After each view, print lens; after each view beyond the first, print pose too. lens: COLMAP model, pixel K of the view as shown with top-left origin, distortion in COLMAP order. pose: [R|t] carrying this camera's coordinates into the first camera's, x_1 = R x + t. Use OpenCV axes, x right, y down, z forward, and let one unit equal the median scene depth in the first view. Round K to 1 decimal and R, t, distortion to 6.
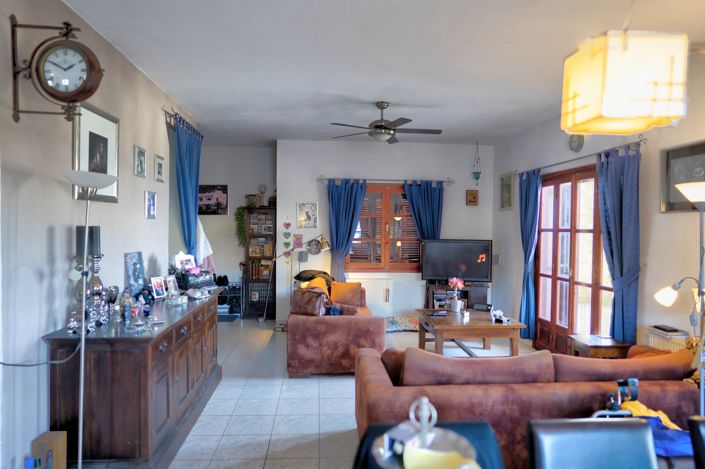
lens RADIAL K [[464.1, 0, 354.1], [0, 464.1, 236.7], [0, 0, 1]] dist [-0.017126, 0.019778]
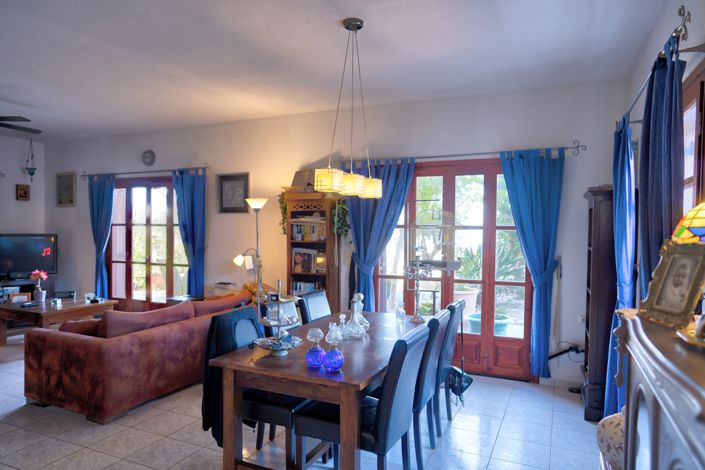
lens RADIAL K [[464.1, 0, 347.7], [0, 464.1, 234.3], [0, 0, 1]] dist [-0.017126, 0.019778]
pose [[0.489660, -0.015805, 0.871770, -0.419078], [0.015564, 0.999835, 0.009385, 0.010914], [-0.871775, 0.008973, 0.489825, -0.148835]]
